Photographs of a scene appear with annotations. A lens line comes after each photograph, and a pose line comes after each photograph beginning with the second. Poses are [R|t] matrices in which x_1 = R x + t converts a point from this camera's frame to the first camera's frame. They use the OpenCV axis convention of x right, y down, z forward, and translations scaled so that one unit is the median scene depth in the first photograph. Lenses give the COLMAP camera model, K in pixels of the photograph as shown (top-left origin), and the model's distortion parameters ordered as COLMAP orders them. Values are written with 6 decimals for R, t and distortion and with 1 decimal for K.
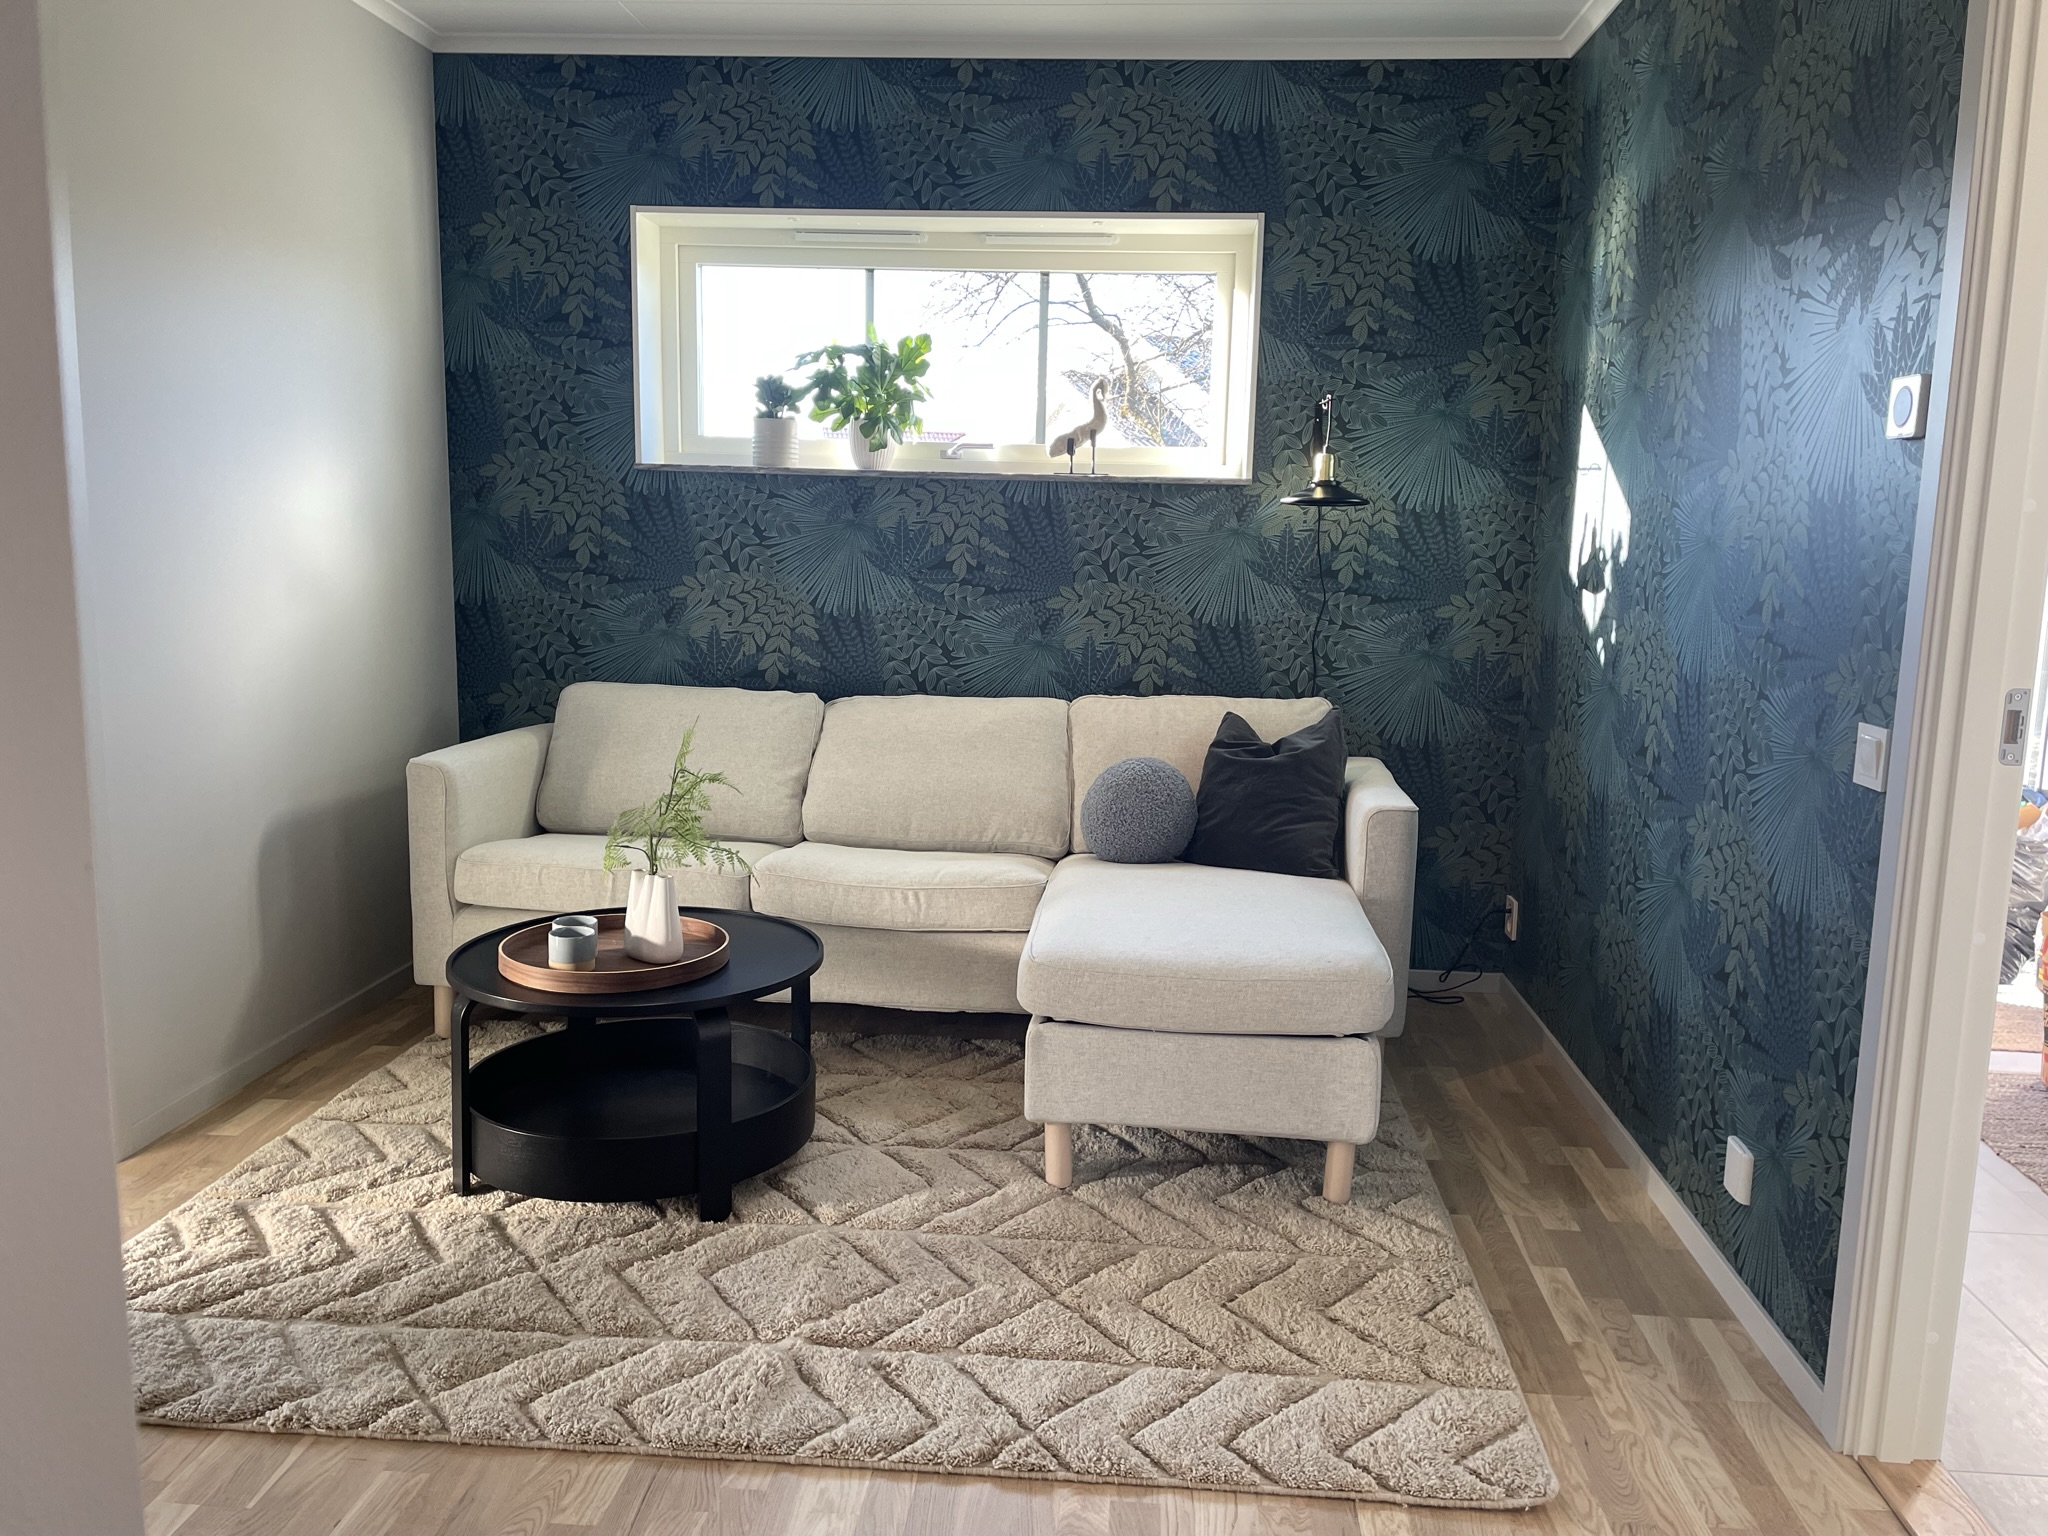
lens RADIAL K [[1545.5, 0, 1053.8], [0, 1545.5, 762.5], [0, 0, 1]] dist [0.107905, -0.143714]
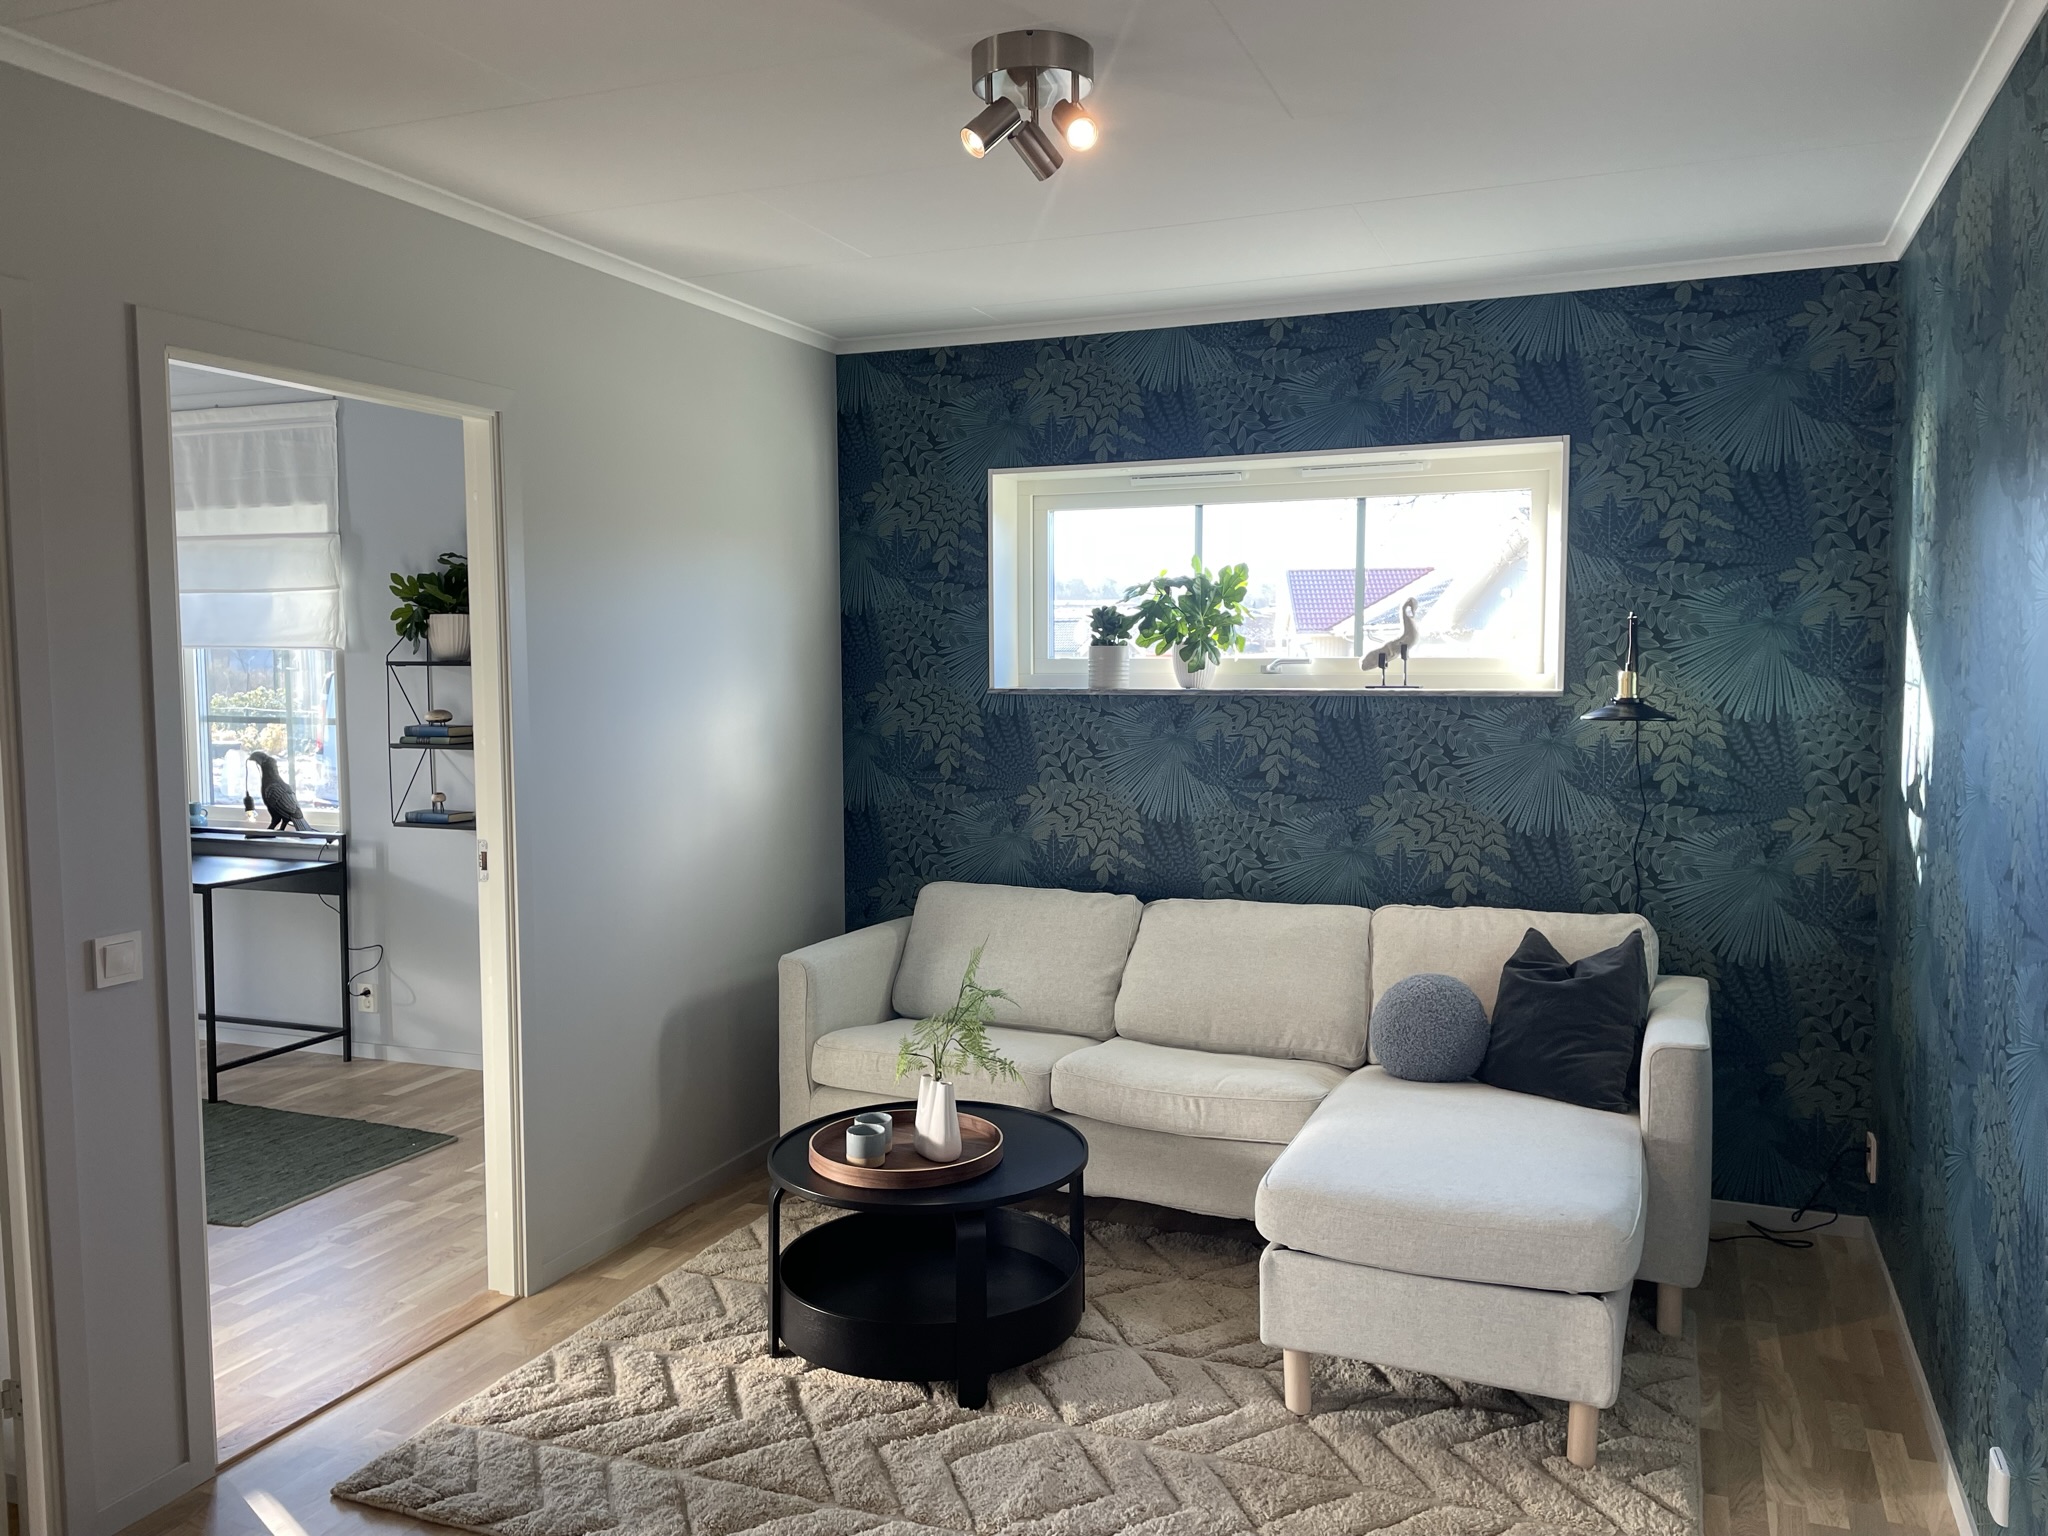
lens RADIAL K [[1545.5, 0, 1053.8], [0, 1545.5, 762.5], [0, 0, 1]] dist [0.107905, -0.143714]
pose [[0.952870, -0.005460, -0.303329, 0.124791], [-0.019515, 0.996664, -0.079247, -0.052734], [0.302750, 0.081431, 0.949585, -0.051093]]
